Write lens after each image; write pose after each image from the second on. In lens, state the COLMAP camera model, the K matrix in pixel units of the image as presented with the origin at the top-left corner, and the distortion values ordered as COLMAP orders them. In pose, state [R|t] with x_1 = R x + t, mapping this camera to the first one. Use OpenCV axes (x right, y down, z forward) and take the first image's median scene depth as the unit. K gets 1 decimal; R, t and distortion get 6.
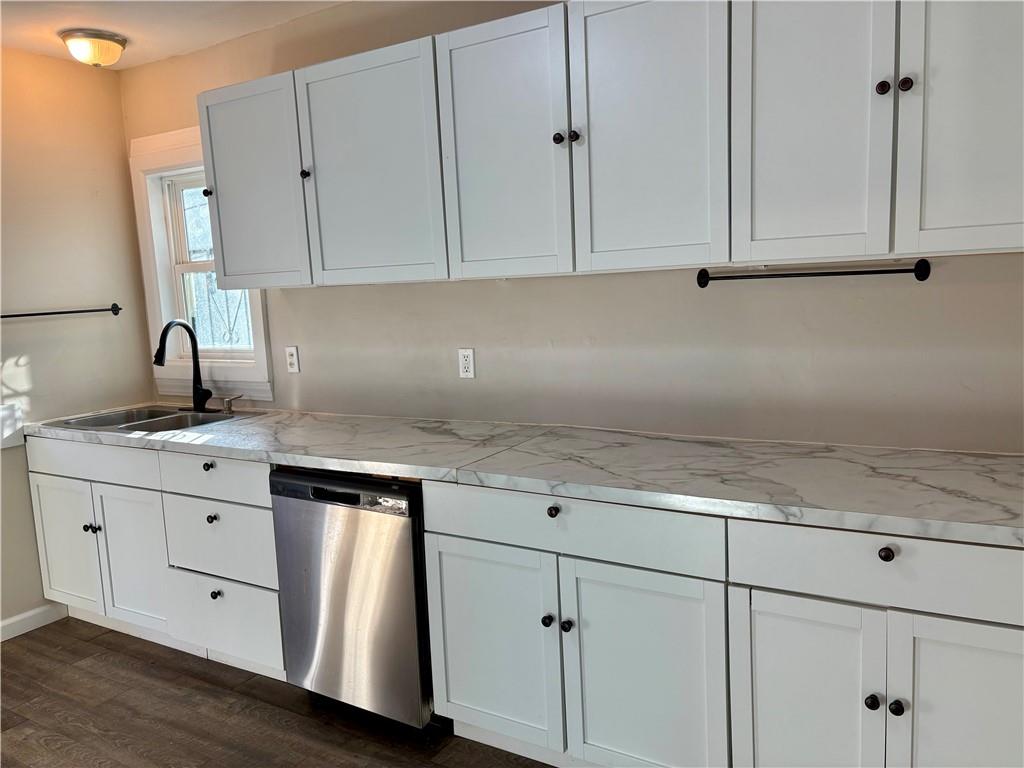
lens RADIAL K [[772.5, 0, 516.4], [0, 772.5, 390.2], [0, 0, 1]] dist [0.074892, -0.000342]
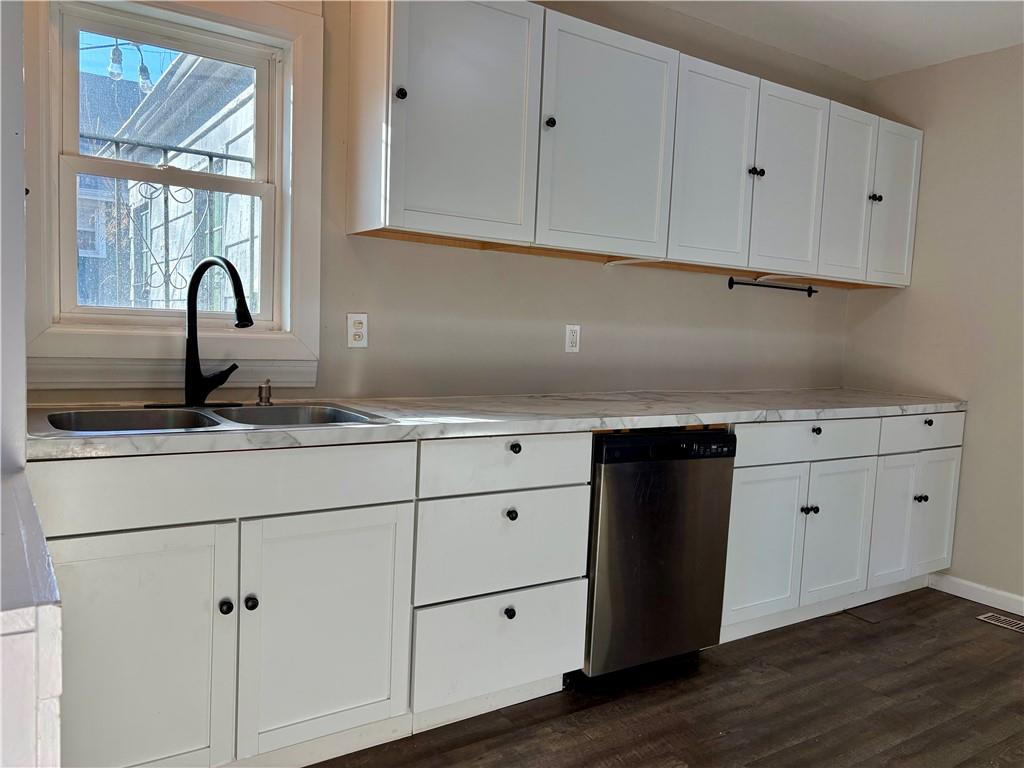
lens RADIAL K [[772.5, 0, 515.2], [0, 772.5, 378.2], [0, 0, 1]] dist [0.074892, -0.000342]
pose [[0.417206, -0.002706, 0.908808, -1.069140], [0.063134, 0.997666, -0.026013, 0.043074], [-0.906616, 0.068229, 0.416404, 0.632929]]
